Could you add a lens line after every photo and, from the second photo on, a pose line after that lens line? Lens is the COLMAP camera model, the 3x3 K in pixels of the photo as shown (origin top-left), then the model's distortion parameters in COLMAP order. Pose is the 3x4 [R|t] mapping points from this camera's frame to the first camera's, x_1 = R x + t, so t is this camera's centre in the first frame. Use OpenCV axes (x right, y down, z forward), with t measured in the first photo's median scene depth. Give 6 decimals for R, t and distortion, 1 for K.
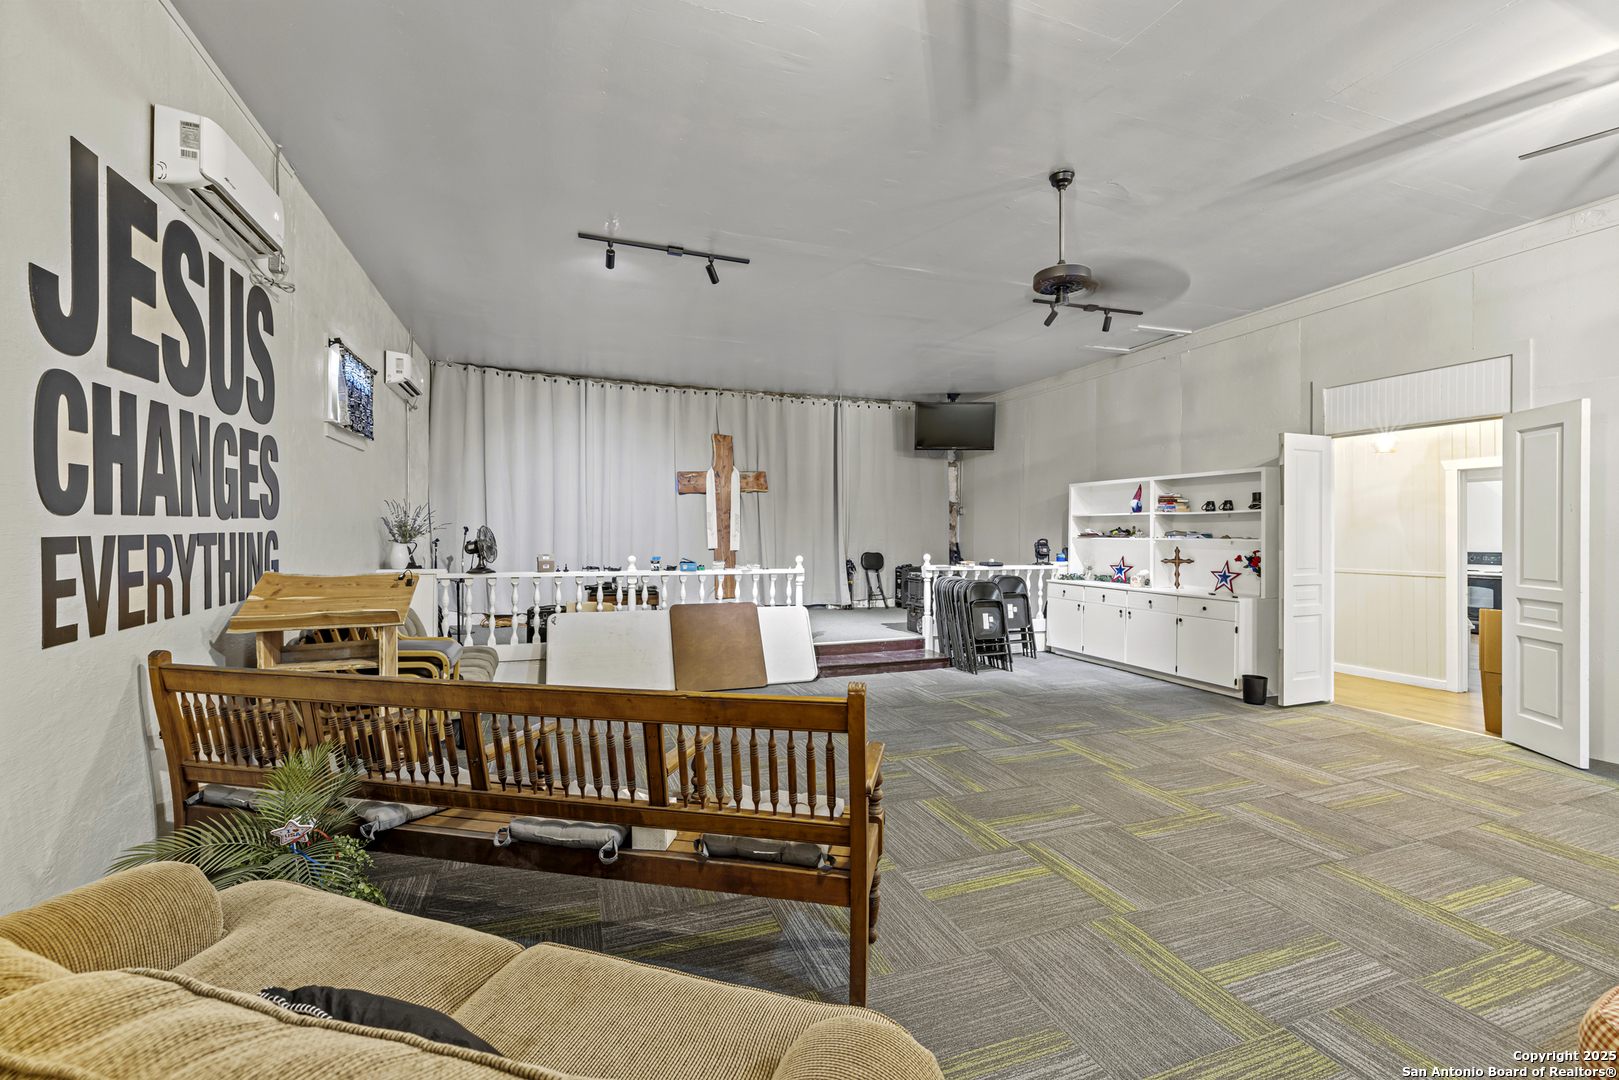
lens RADIAL K [[675.0, 0, 805.6], [0, 675.0, 527.8], [0, 0, 1]] dist [-0.001414, -0.000197]
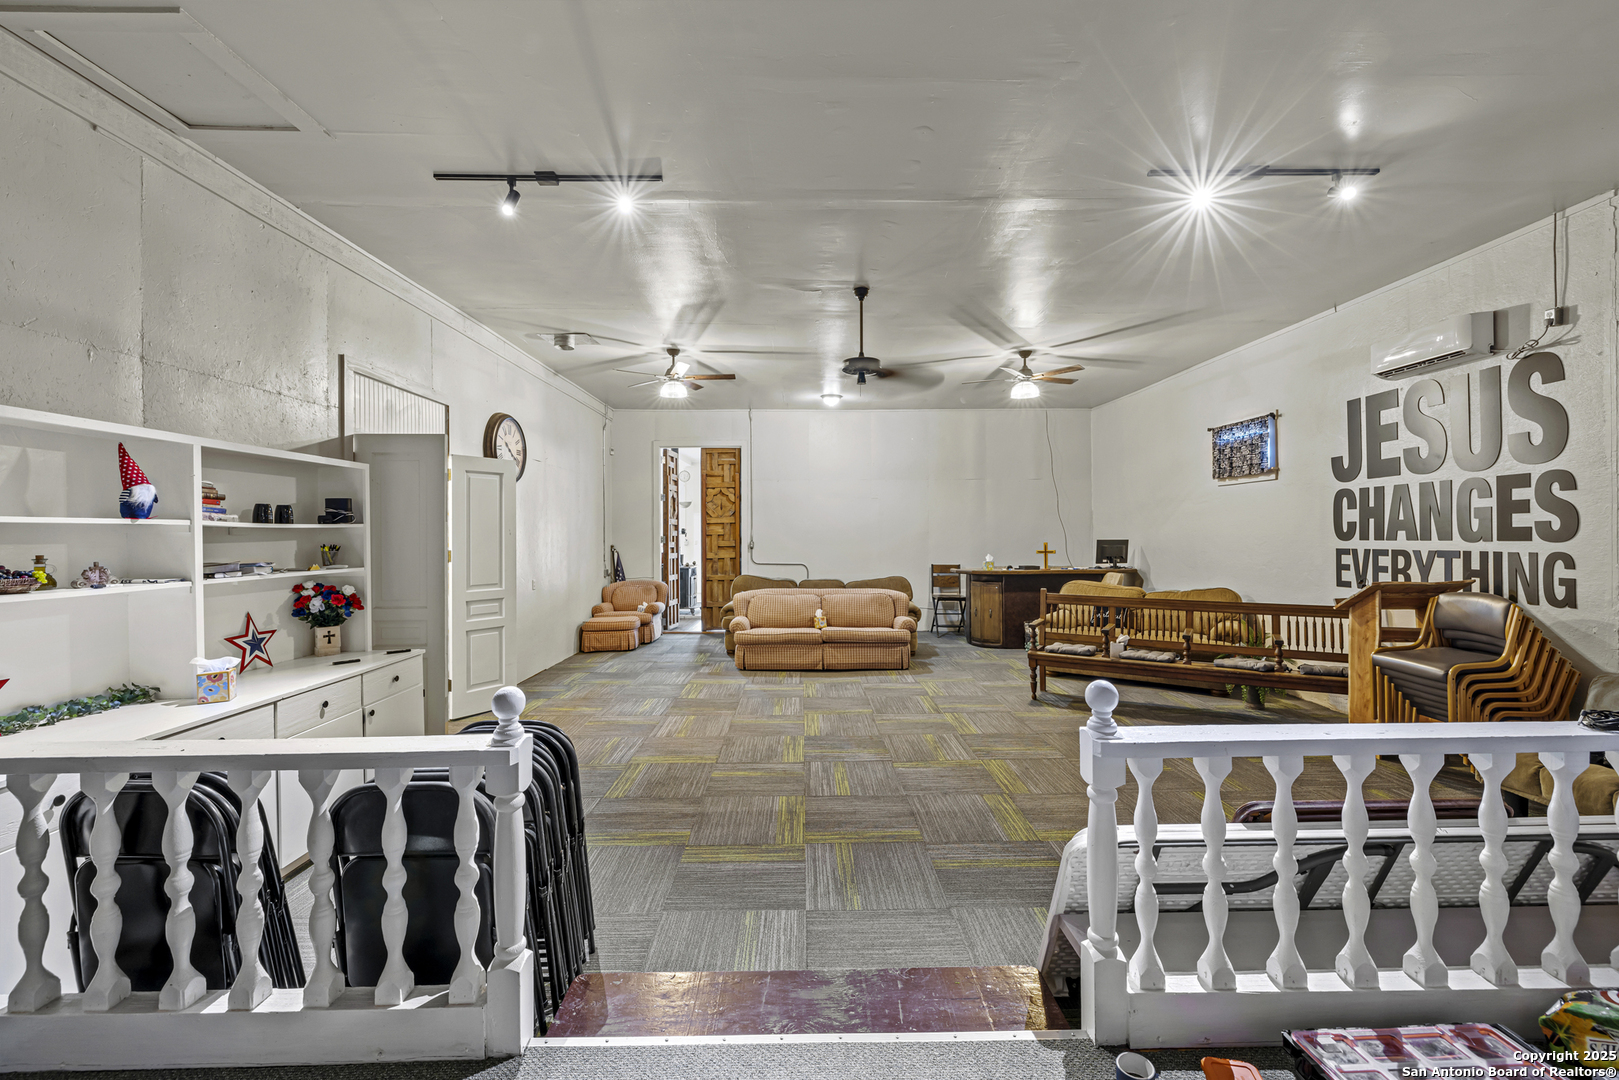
lens RADIAL K [[675.0, 0, 805.6], [0, 675.0, 527.8], [0, 0, 1]] dist [-0.001414, -0.000197]
pose [[-0.939527, 0.004462, 0.342446, 0.019739], [0.001022, 0.999947, -0.010227, -0.028221], [-0.342474, -0.009259, -0.939482, 2.674635]]
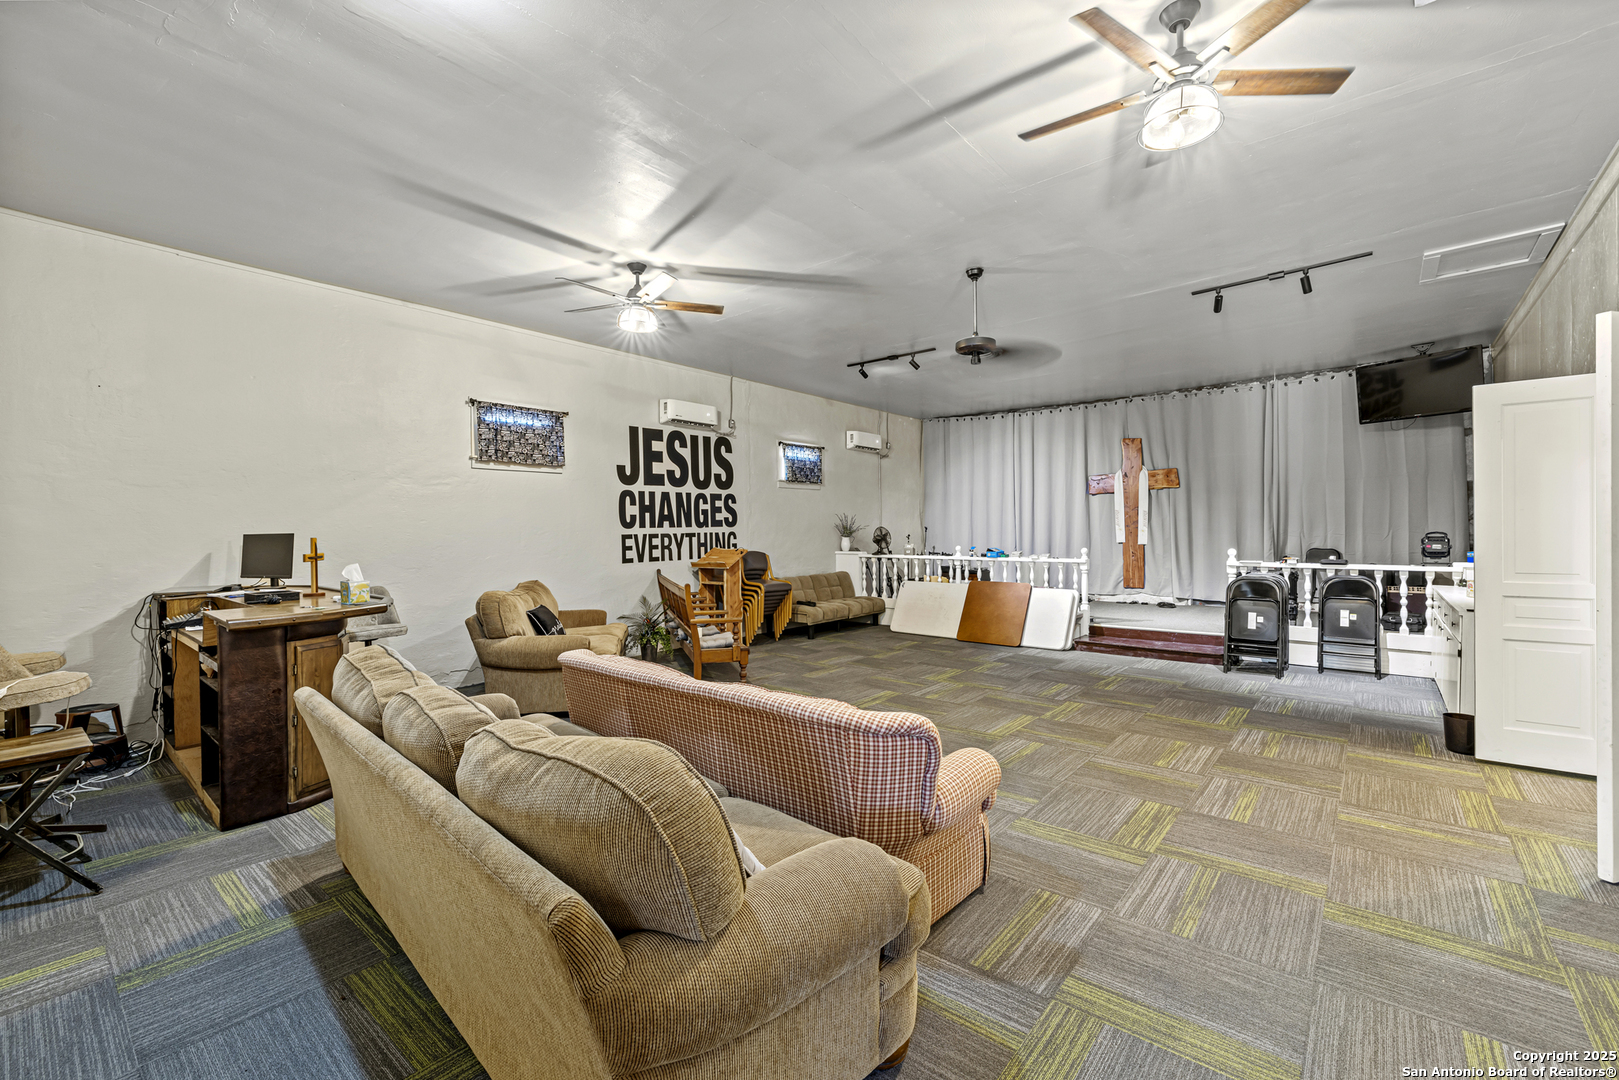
lens RADIAL K [[675.0, 0, 805.6], [0, 675.0, 527.8], [0, 0, 1]] dist [-0.001414, -0.000197]
pose [[0.490848, -0.012206, -0.871160, 1.620986], [0.017885, 0.999832, -0.003931, 0.005562], [0.871061, -0.013651, 0.490984, 0.010769]]
